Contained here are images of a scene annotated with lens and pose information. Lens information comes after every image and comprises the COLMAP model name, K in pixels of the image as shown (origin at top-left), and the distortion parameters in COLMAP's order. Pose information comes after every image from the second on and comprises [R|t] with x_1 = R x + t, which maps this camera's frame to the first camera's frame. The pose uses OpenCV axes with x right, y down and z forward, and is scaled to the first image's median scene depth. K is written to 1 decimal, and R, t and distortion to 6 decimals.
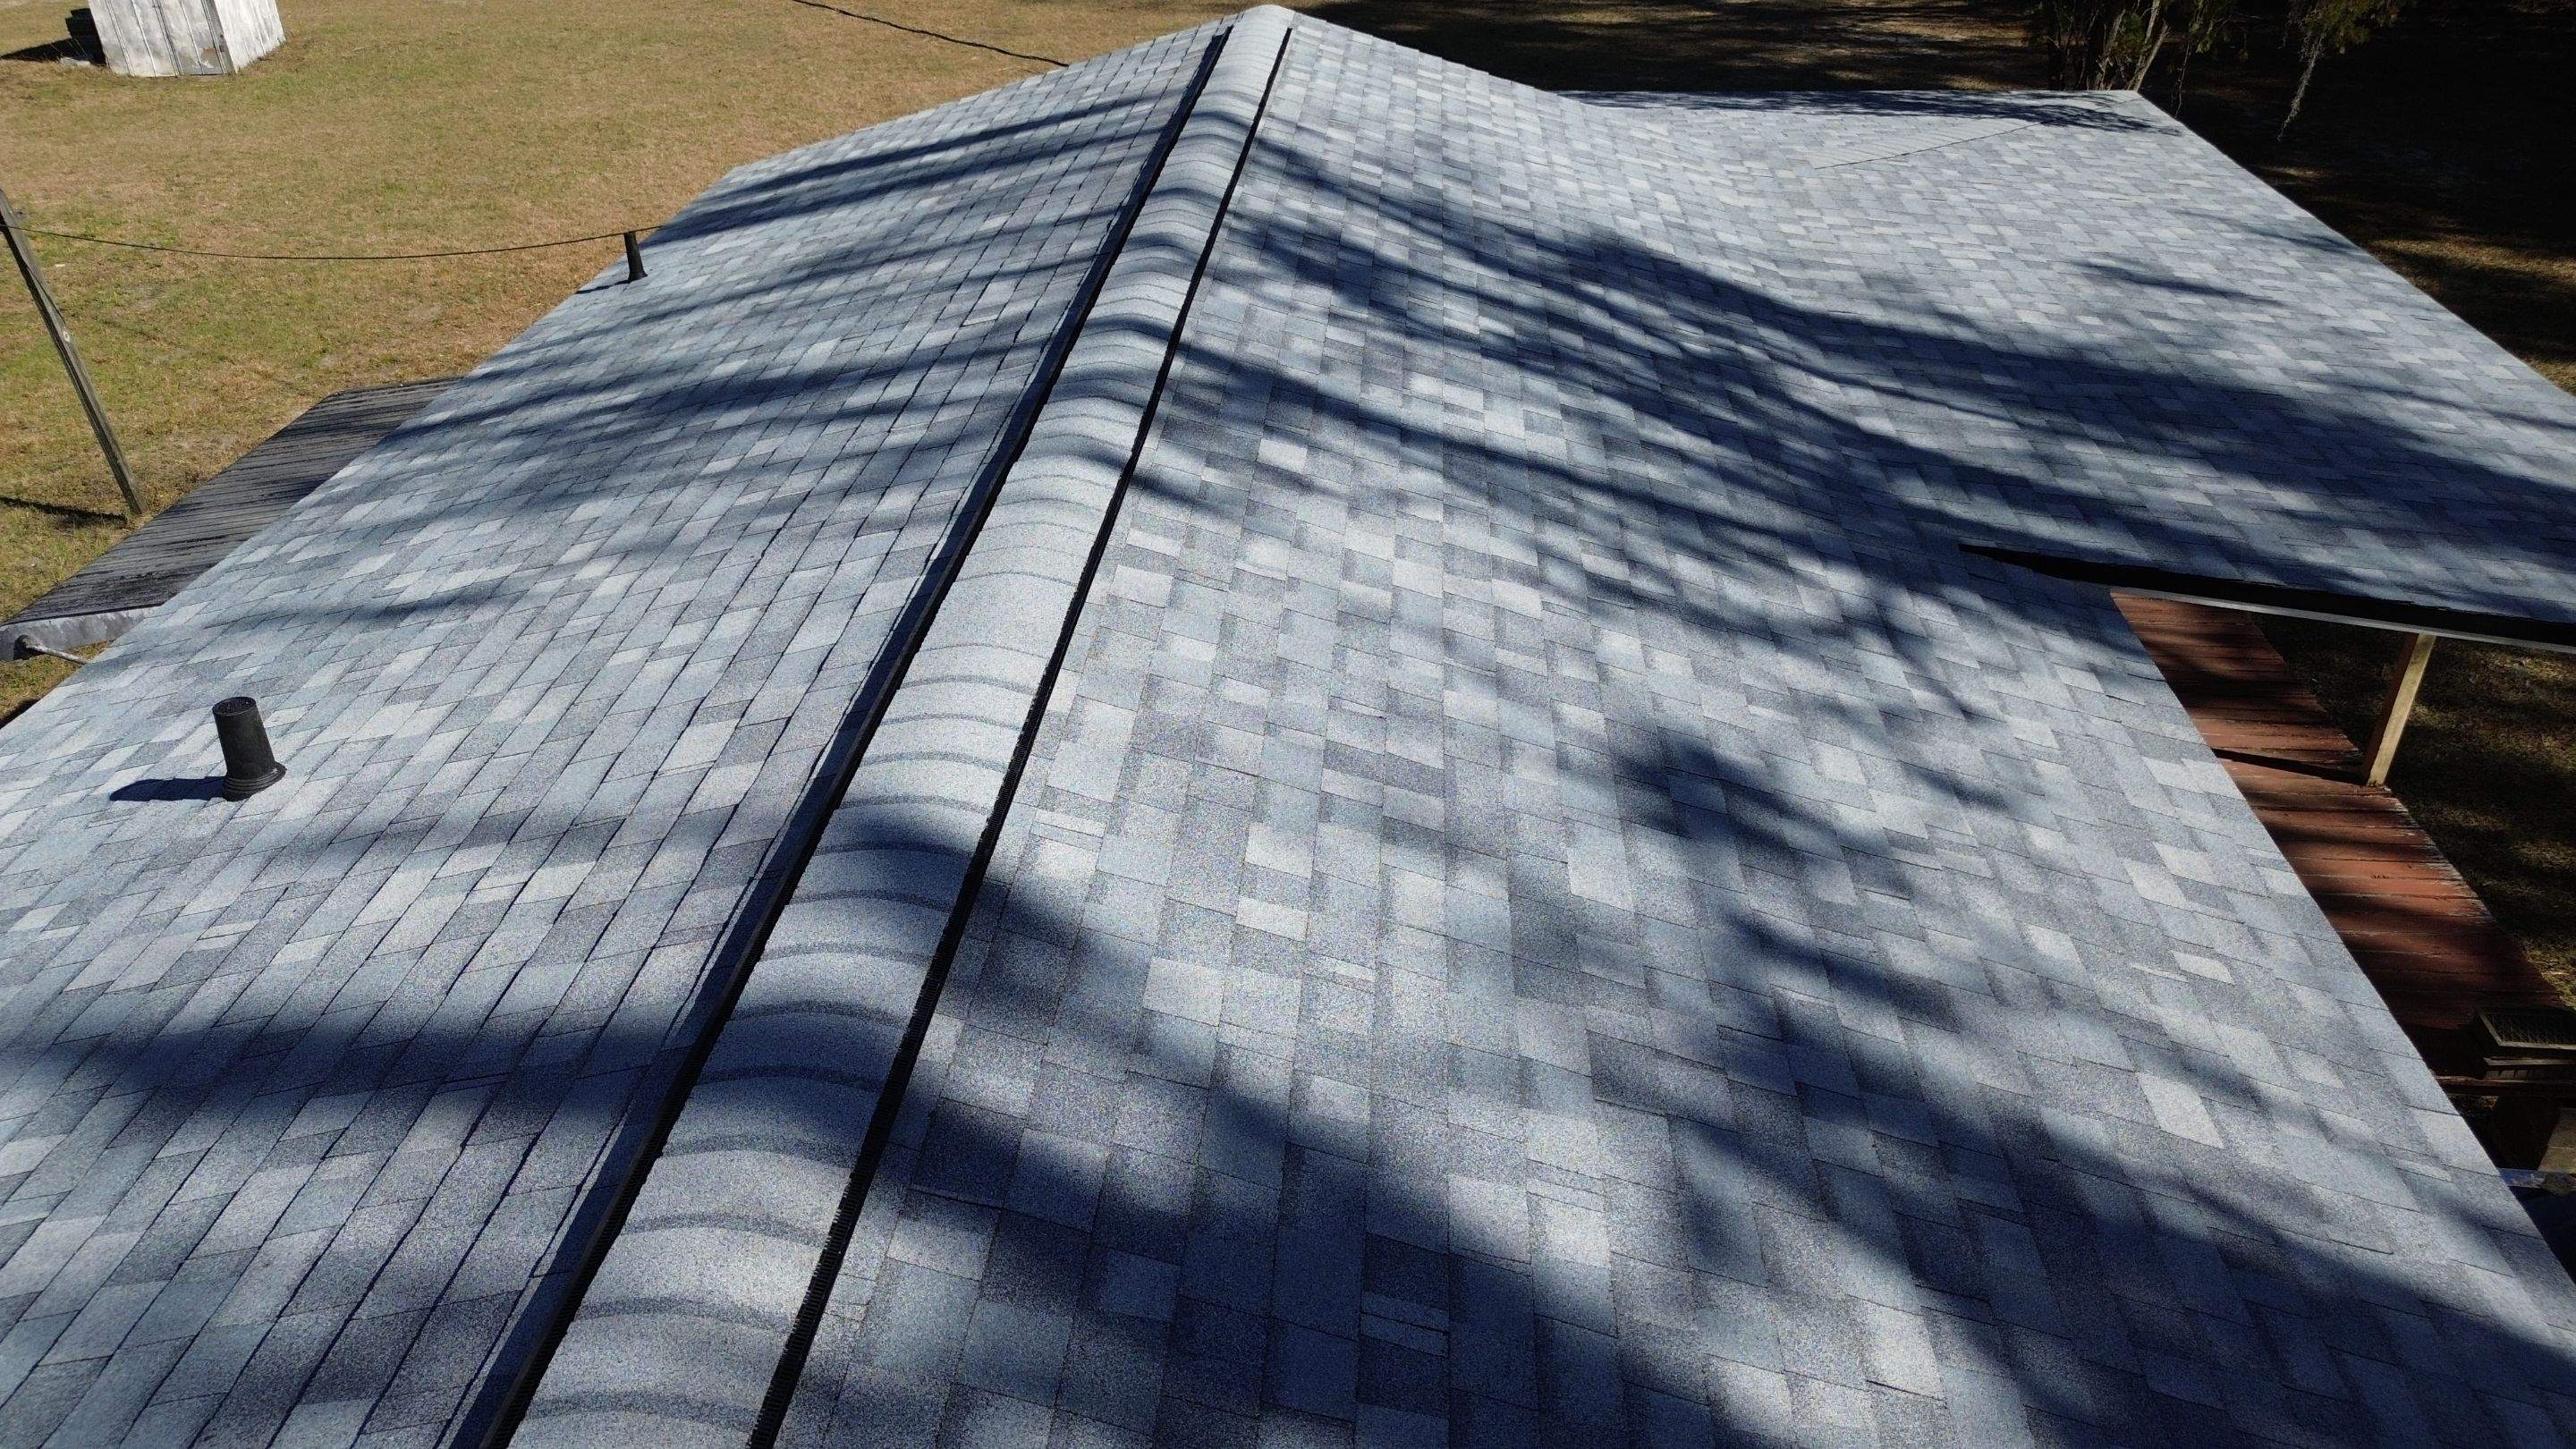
lens RADIAL K [[1822.1, 0, 1288.0], [0, 1822.1, 724.5], [0, 0, 1]] dist [0.079938, -0.077536]
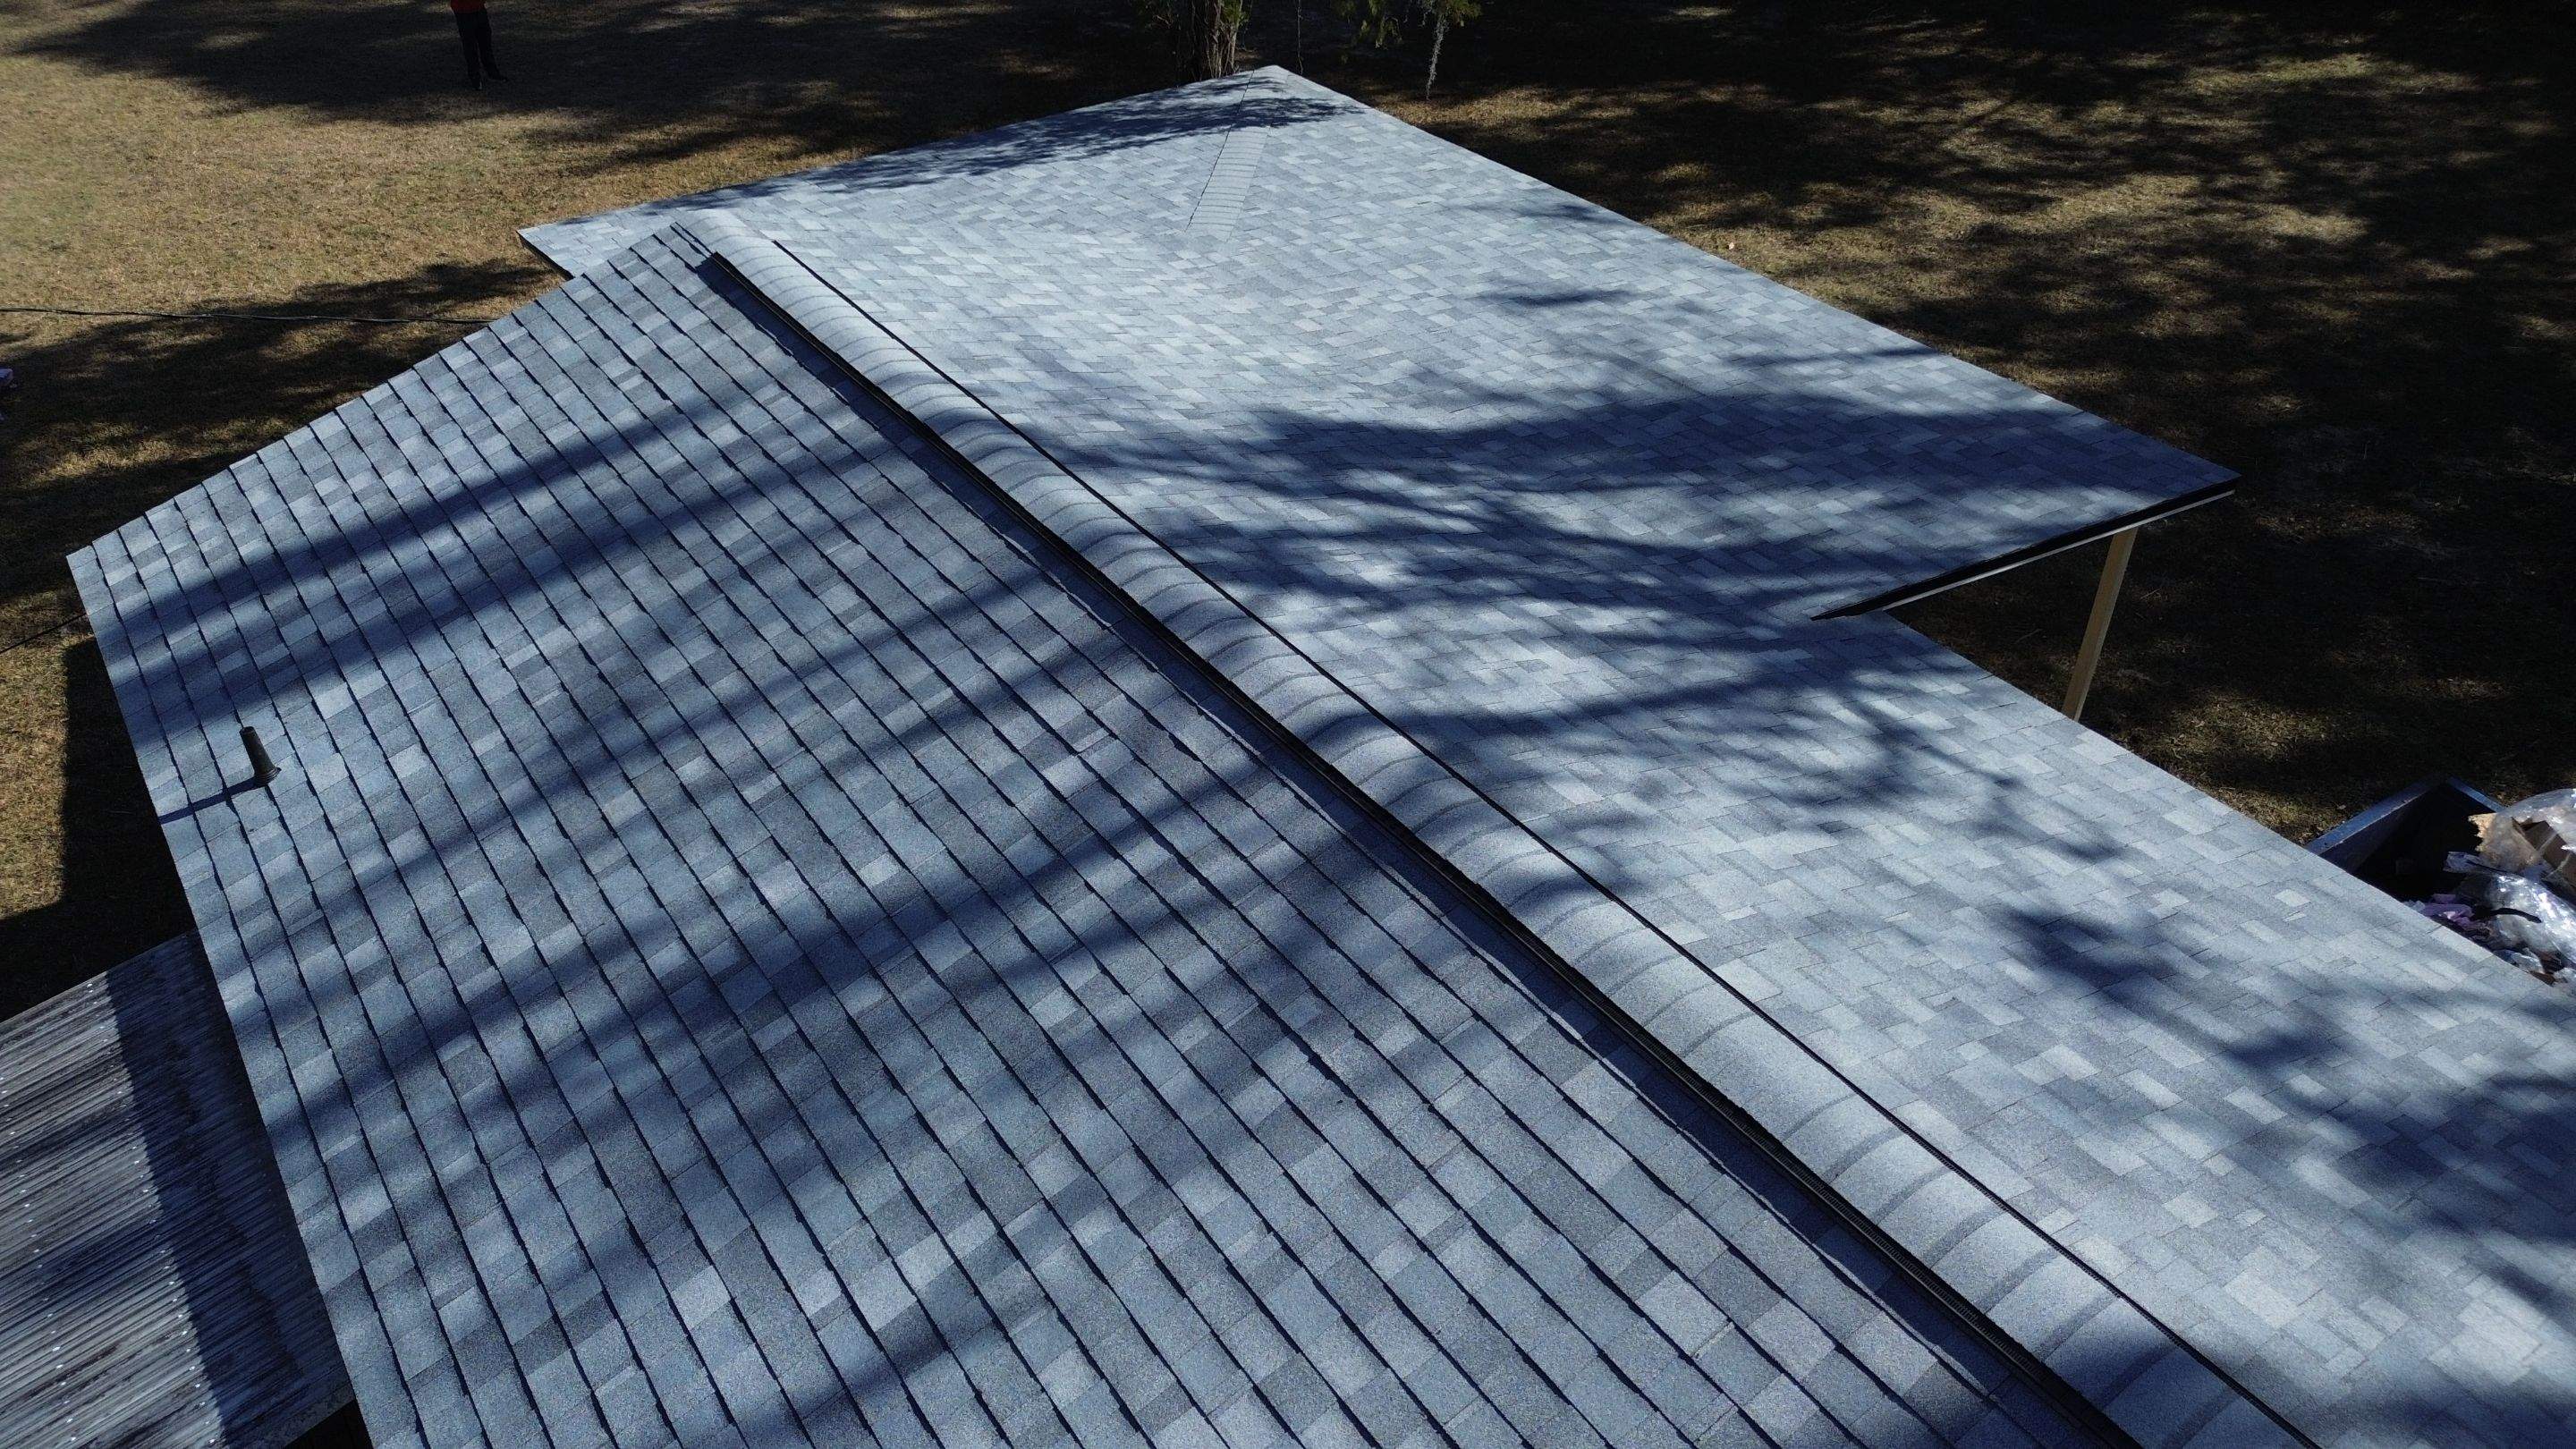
lens RADIAL K [[1822.1, 0, 1288.0], [0, 1822.1, 724.5], [0, 0, 1]] dist [0.079938, -0.077536]
pose [[0.769665, -0.386760, 0.507969, -0.544129], [0.335650, 0.921926, 0.193369, -0.372791], [-0.543097, 0.021671, 0.839390, 0.109474]]
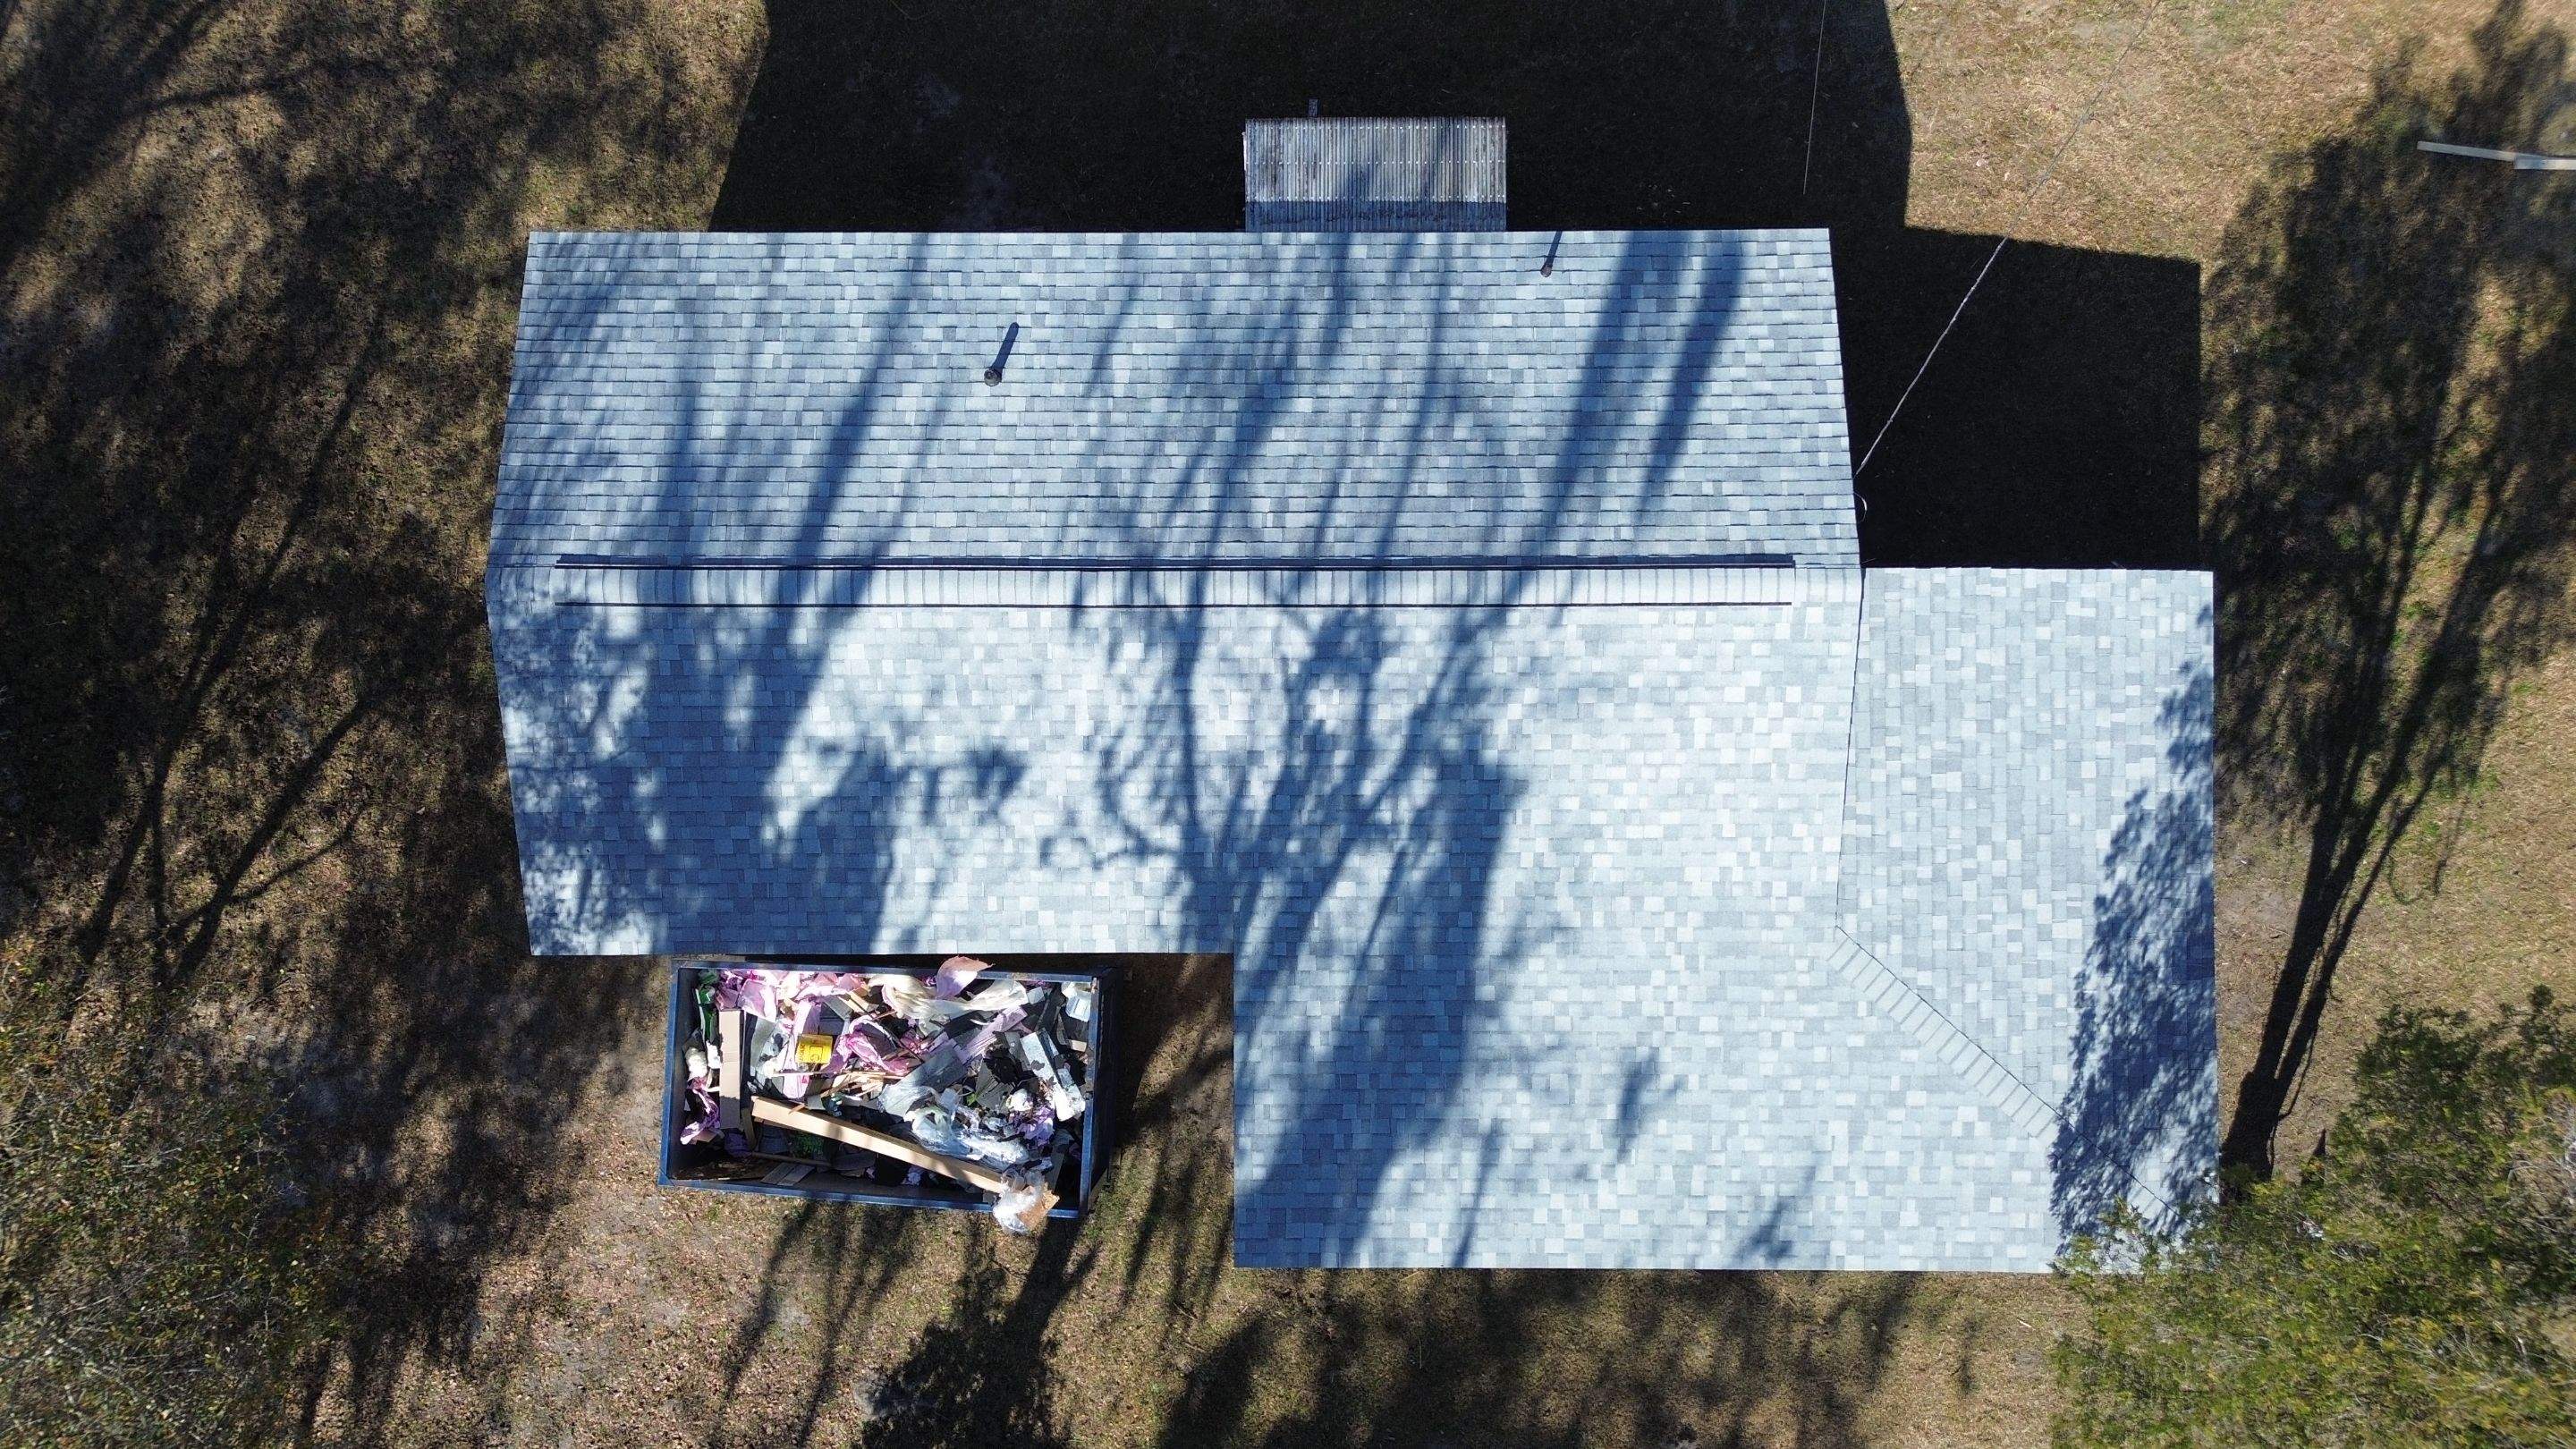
lens RADIAL K [[1822.1, 0, 1288.0], [0, 1822.1, 724.5], [0, 0, 1]] dist [0.079938, -0.077536]
pose [[0.076069, 0.997032, -0.011831, 0.143299], [-0.507470, 0.048926, 0.860280, -2.246468], [0.858305, -0.059436, 0.509685, -0.250892]]
